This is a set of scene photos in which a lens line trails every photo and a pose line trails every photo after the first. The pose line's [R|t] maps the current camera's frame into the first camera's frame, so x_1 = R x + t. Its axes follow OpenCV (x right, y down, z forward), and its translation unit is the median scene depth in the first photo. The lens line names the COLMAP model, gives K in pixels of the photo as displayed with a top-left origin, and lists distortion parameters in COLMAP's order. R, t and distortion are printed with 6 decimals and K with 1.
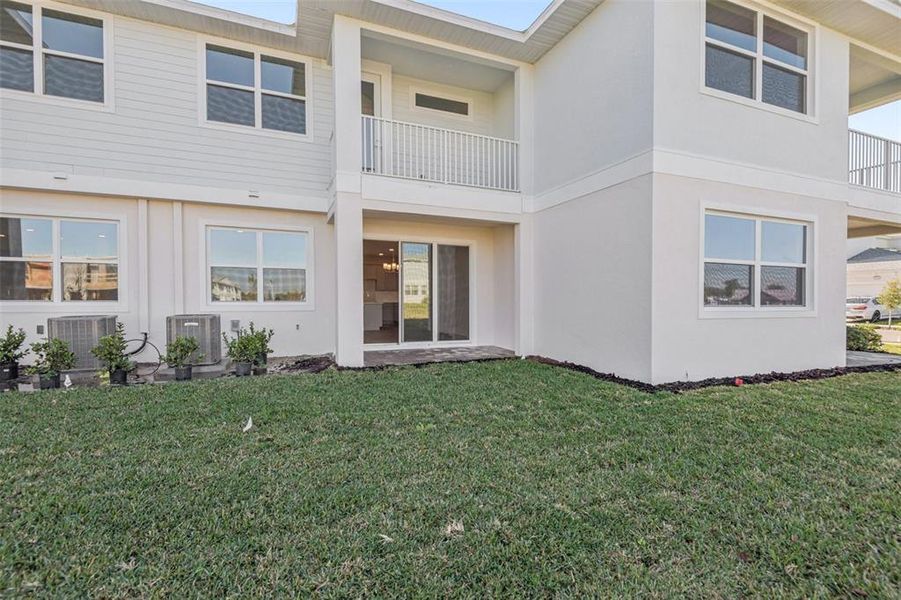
lens RADIAL K [[417.8, 0, 450.2], [0, 417.8, 296.5], [0, 0, 1]] dist [0.005254, -0.009076]
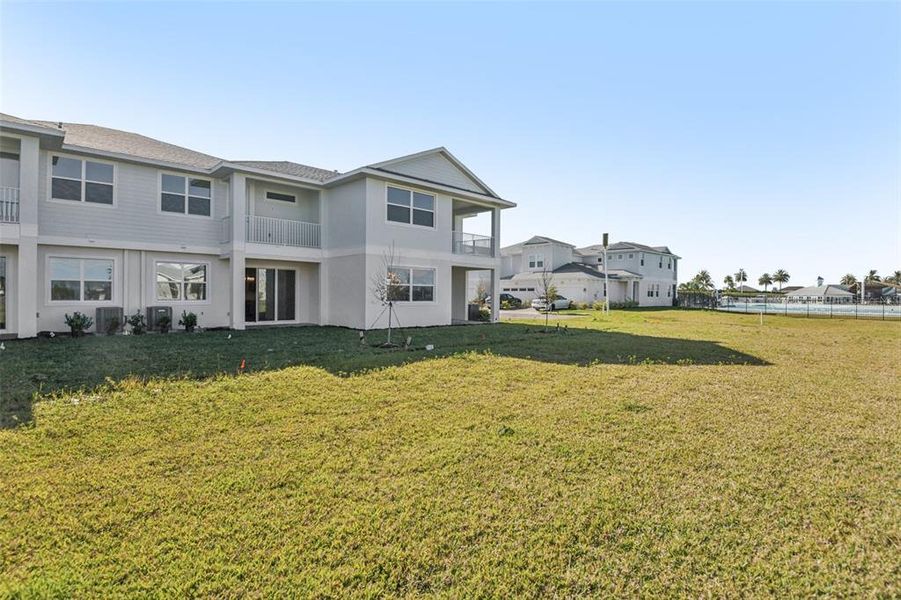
lens RADIAL K [[446.5, 0, 438.5], [0, 446.5, 285.6], [0, 0, 1]] dist [0.026739, -0.005154]
pose [[0.929657, 0.010263, 0.368283, -0.130265], [0.000831, 0.999551, -0.029954, 0.008983], [-0.368425, 0.028153, 0.929231, -1.518785]]
